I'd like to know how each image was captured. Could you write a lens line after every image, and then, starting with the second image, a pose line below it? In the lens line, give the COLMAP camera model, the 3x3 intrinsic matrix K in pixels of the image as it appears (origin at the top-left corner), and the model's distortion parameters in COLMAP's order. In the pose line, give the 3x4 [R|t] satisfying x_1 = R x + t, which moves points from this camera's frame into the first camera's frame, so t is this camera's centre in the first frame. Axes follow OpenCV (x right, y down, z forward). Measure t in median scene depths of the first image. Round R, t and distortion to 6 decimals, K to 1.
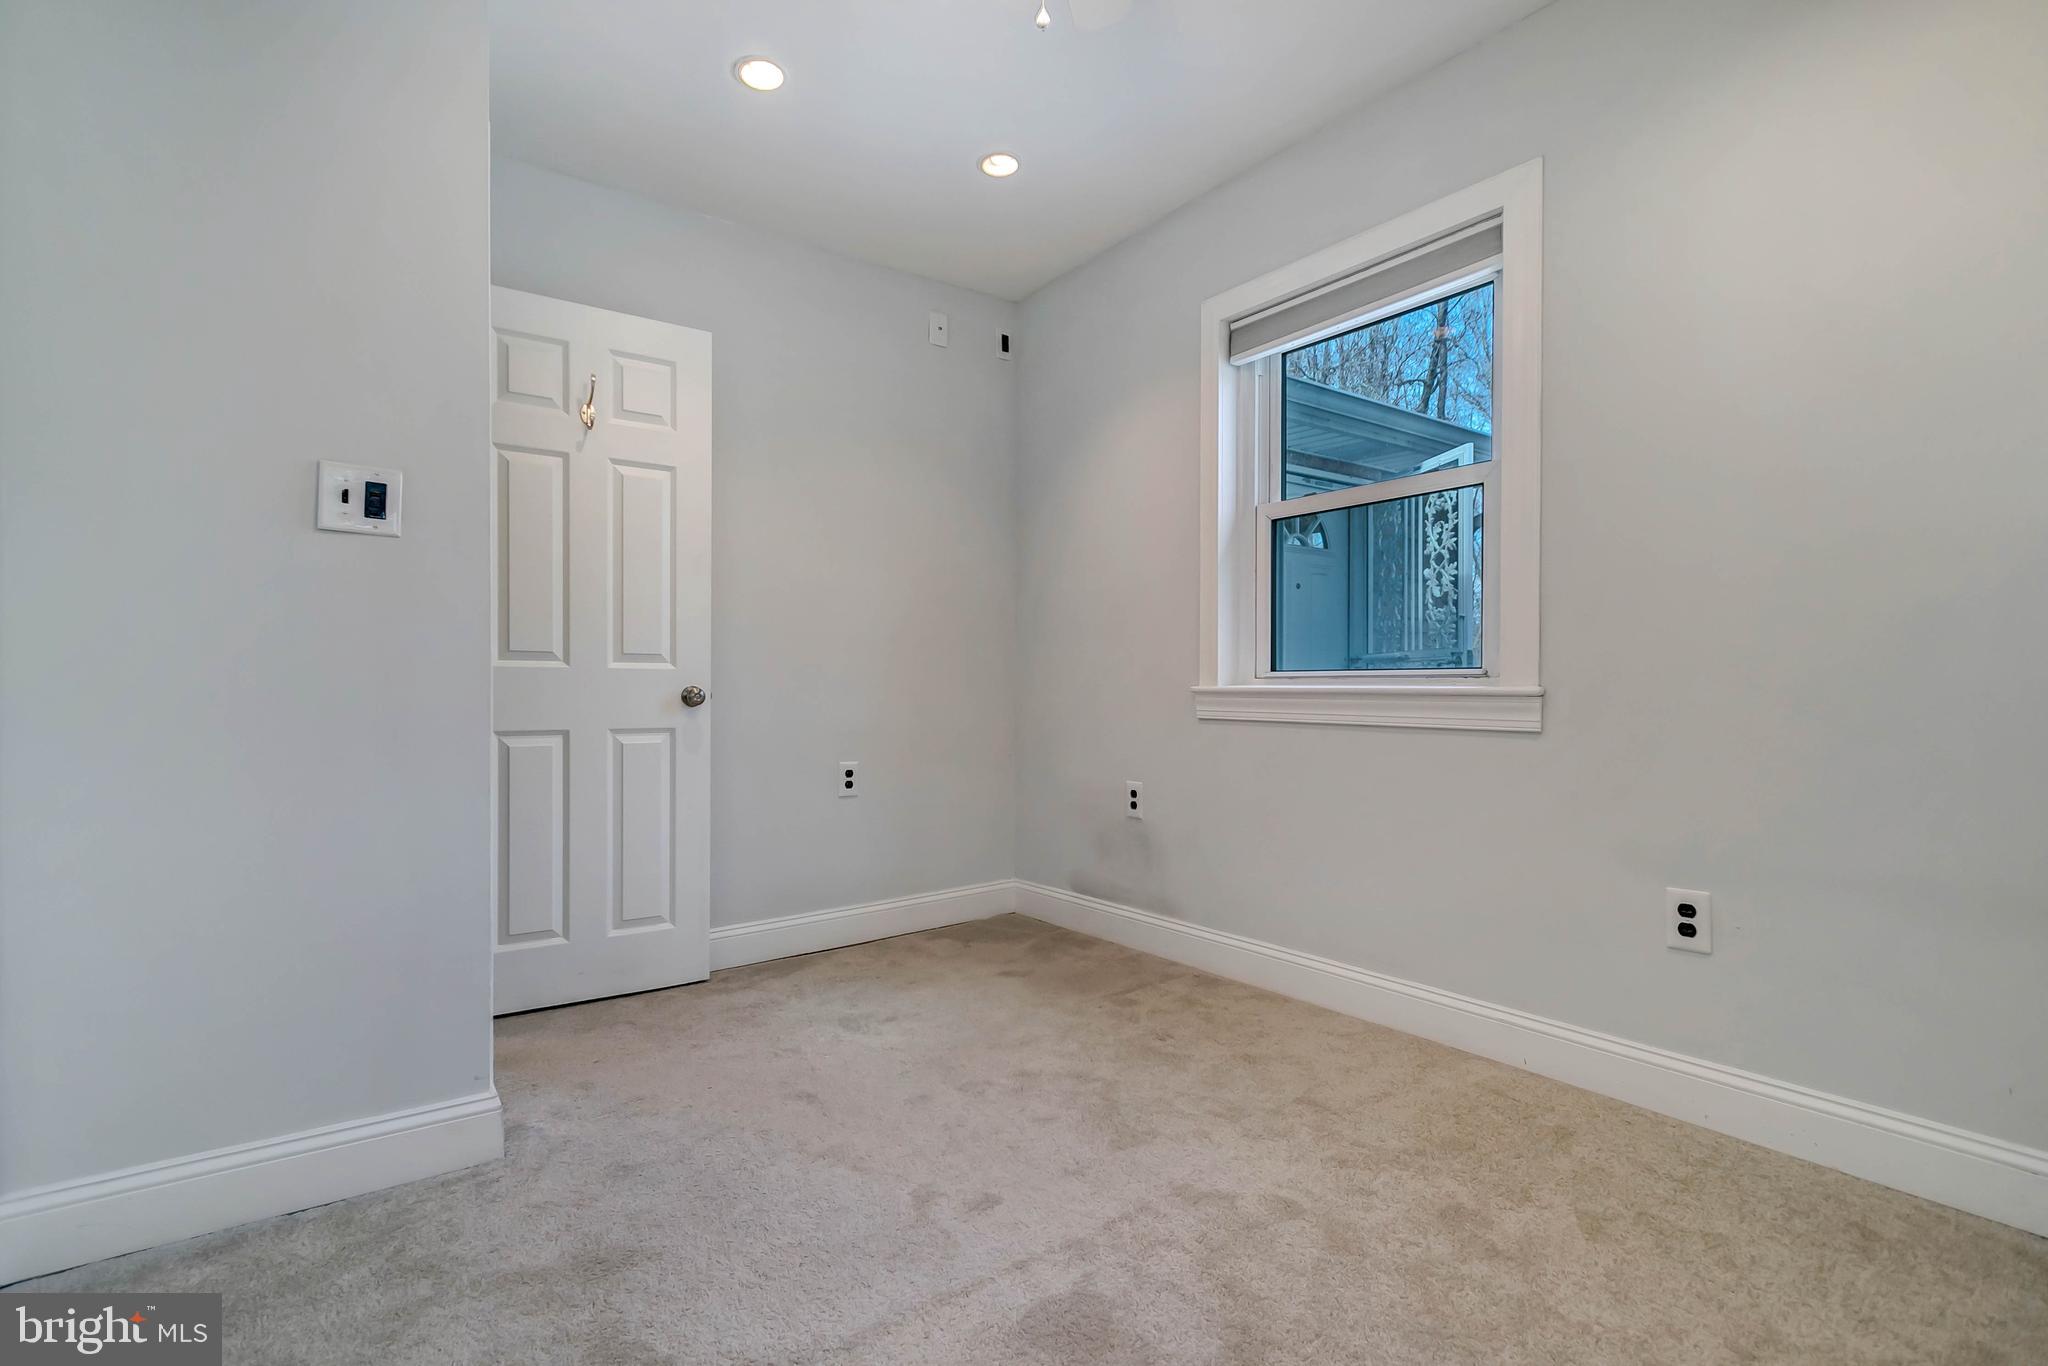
lens RADIAL K [[952.2, 0, 1018.9], [0, 952.2, 690.7], [0, 0, 1]] dist [-0.000540, -0.000442]
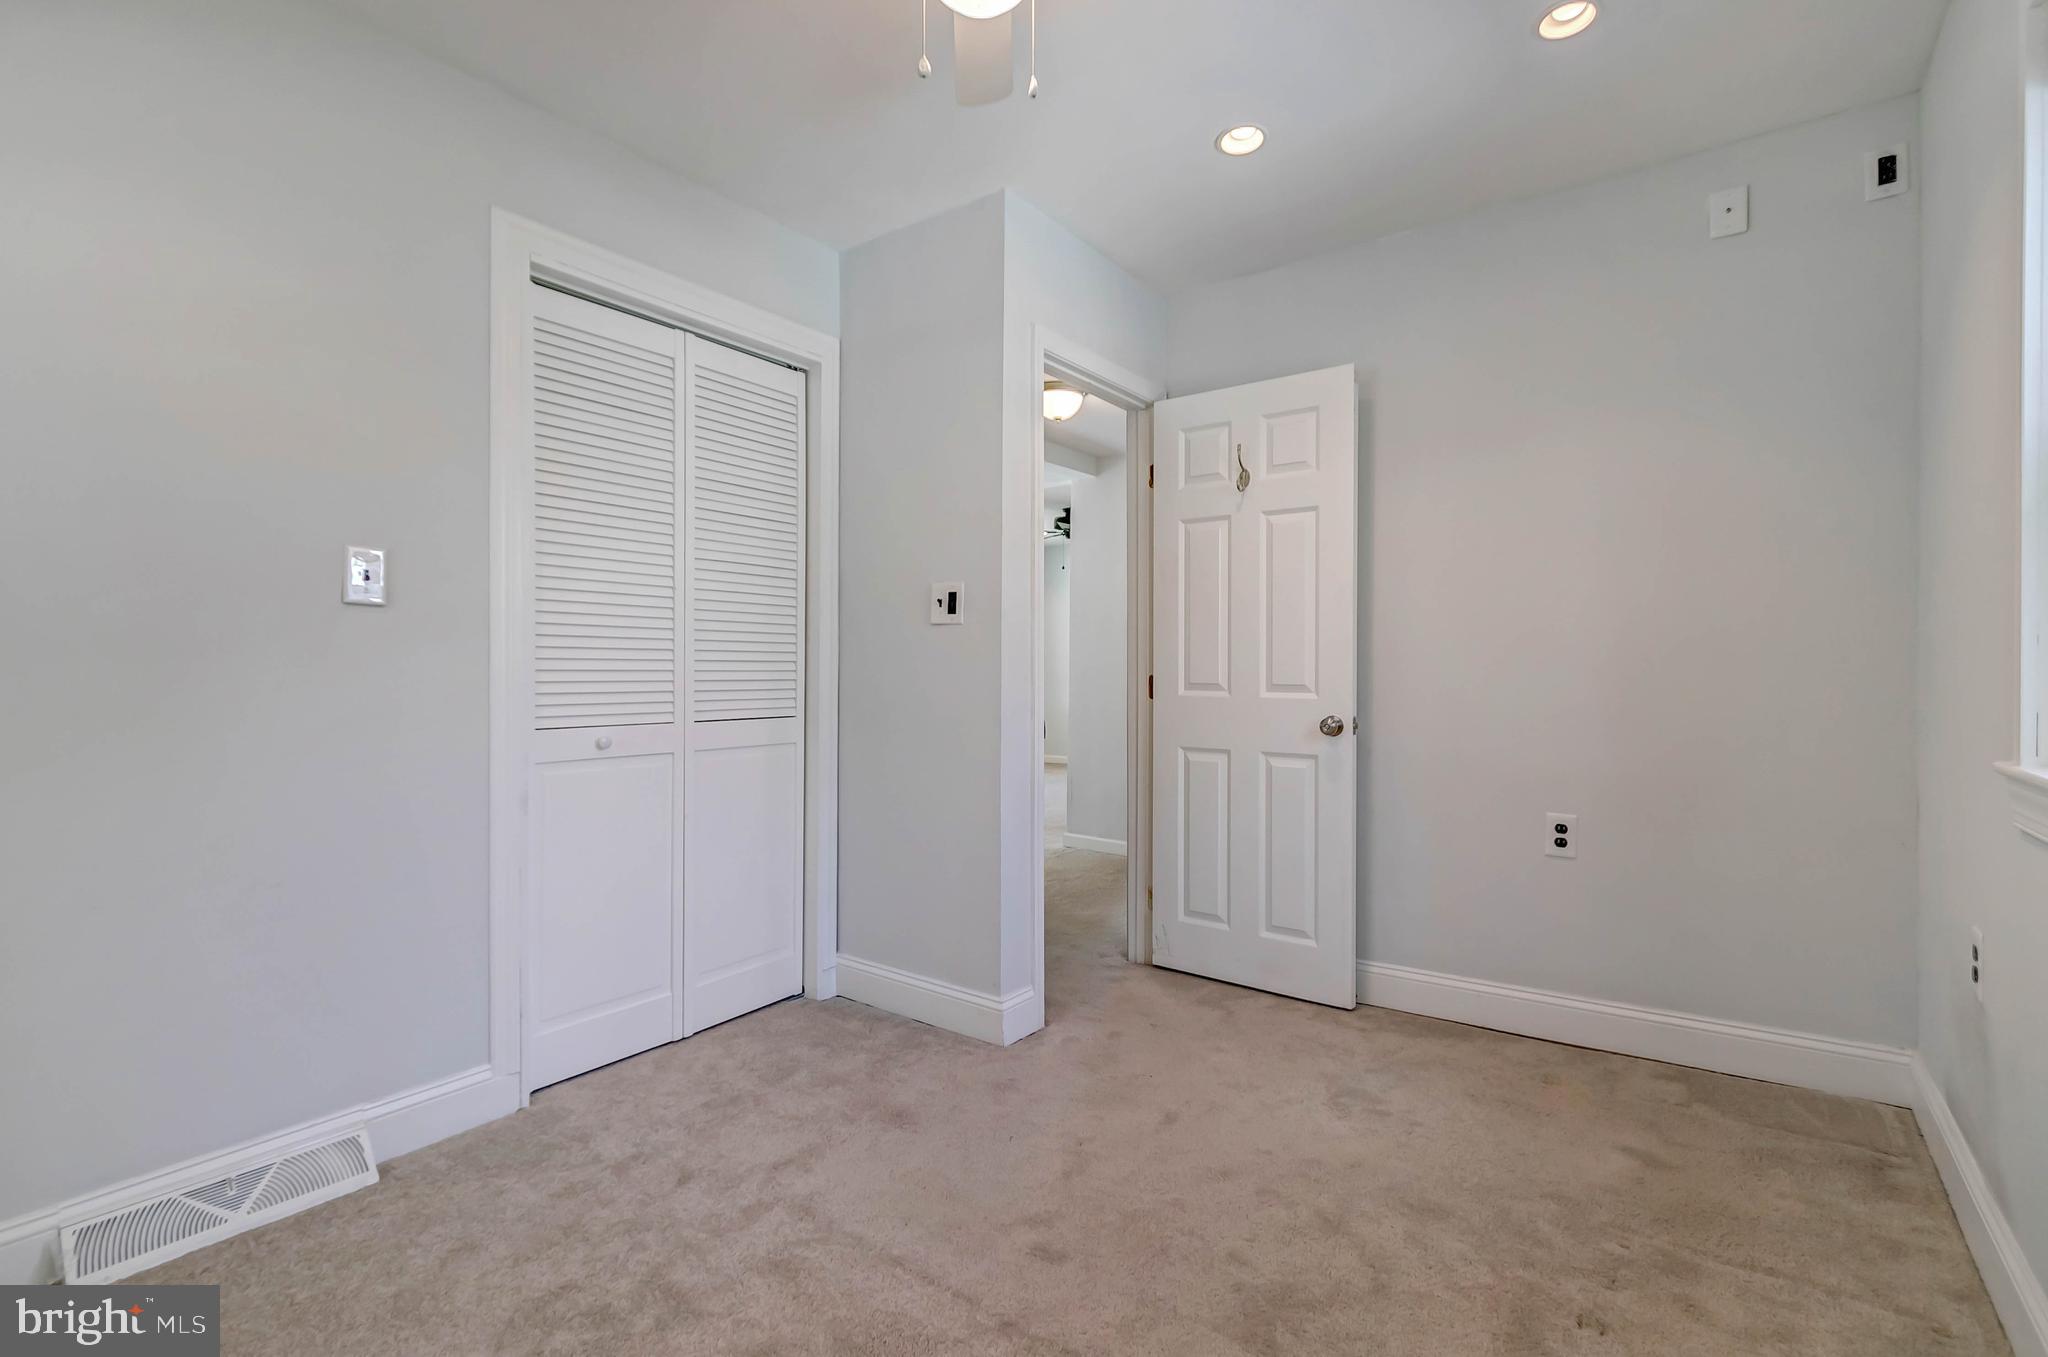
lens RADIAL K [[936.9, 0, 1012.7], [0, 936.9, 671.3], [0, 0, 1]] dist [0.000263, -0.001631]
pose [[0.290153, 0.002087, -0.956978, 0.540785], [-0.006975, 0.999976, 0.000067, -0.052410], [0.956955, 0.006655, 0.290161, 0.393700]]
